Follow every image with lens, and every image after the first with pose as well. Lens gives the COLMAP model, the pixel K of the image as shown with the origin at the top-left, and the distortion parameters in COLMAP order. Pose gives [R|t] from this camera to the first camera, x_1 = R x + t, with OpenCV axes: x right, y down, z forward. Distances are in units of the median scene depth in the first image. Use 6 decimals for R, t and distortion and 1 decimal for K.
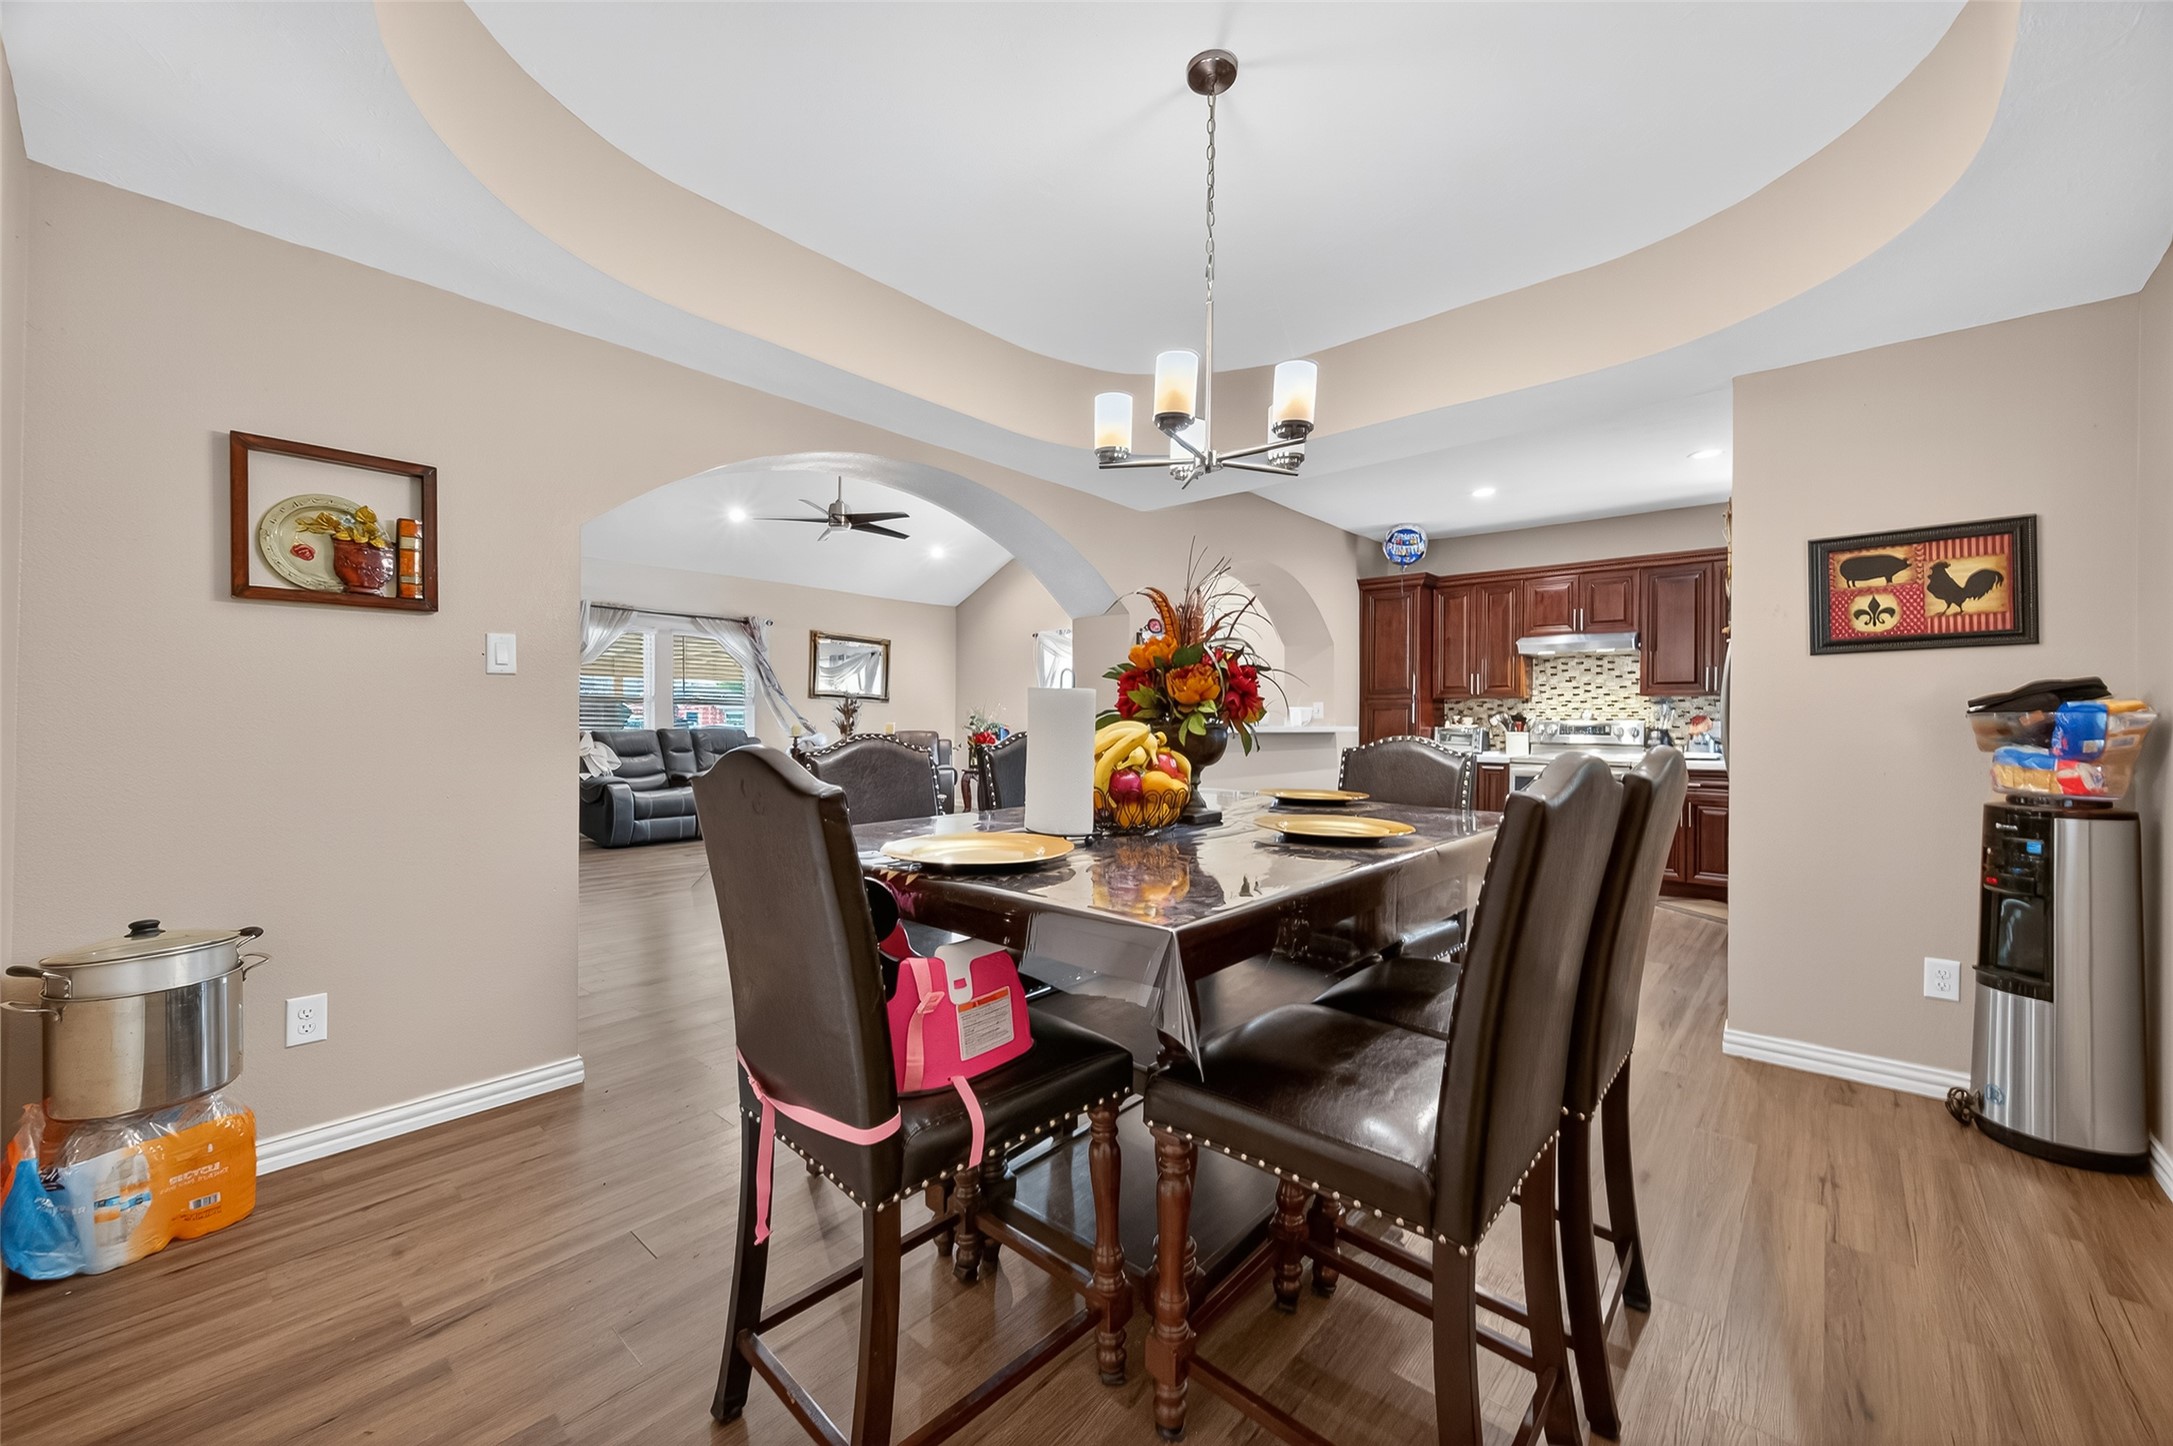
lens RADIAL K [[822.6, 0, 1064.1], [0, 822.6, 728.0], [0, 0, 1]] dist [0.000199, -0.000051]
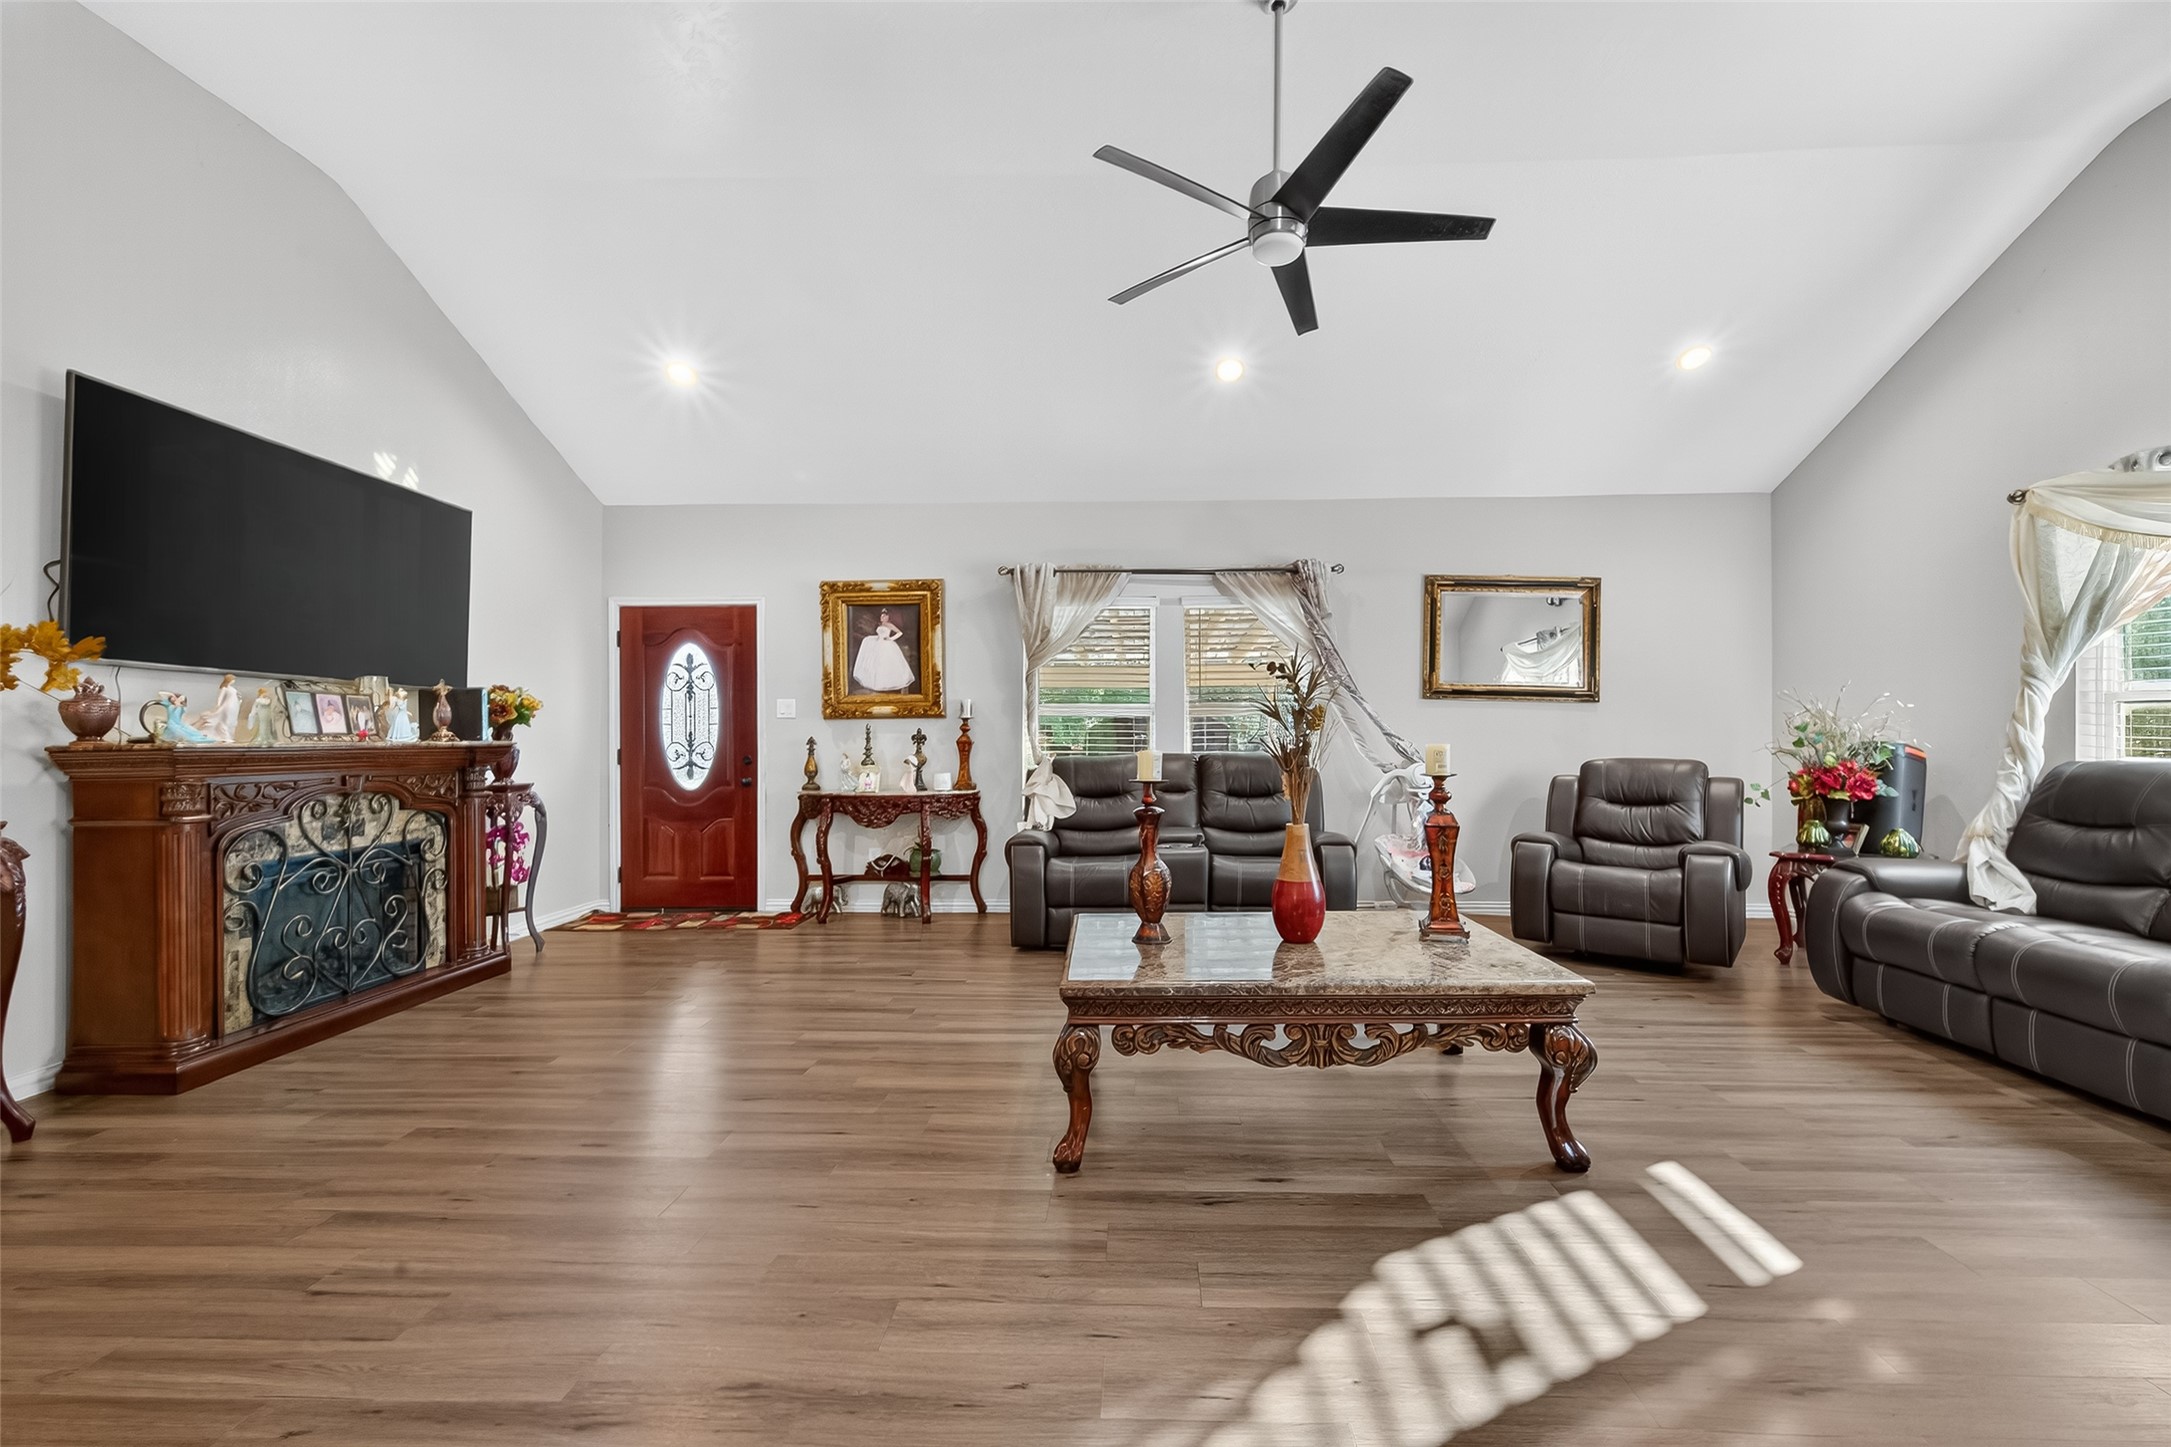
lens RADIAL K [[851.5, 0, 1119.8], [0, 851.5, 740.0], [0, 0, 1]] dist [0.000243, -0.000159]
pose [[0.652056, -0.006929, -0.758139, -0.012420], [-0.000103, 0.999957, -0.009227, -0.004581], [0.758171, 0.006094, 0.652027, 0.615918]]
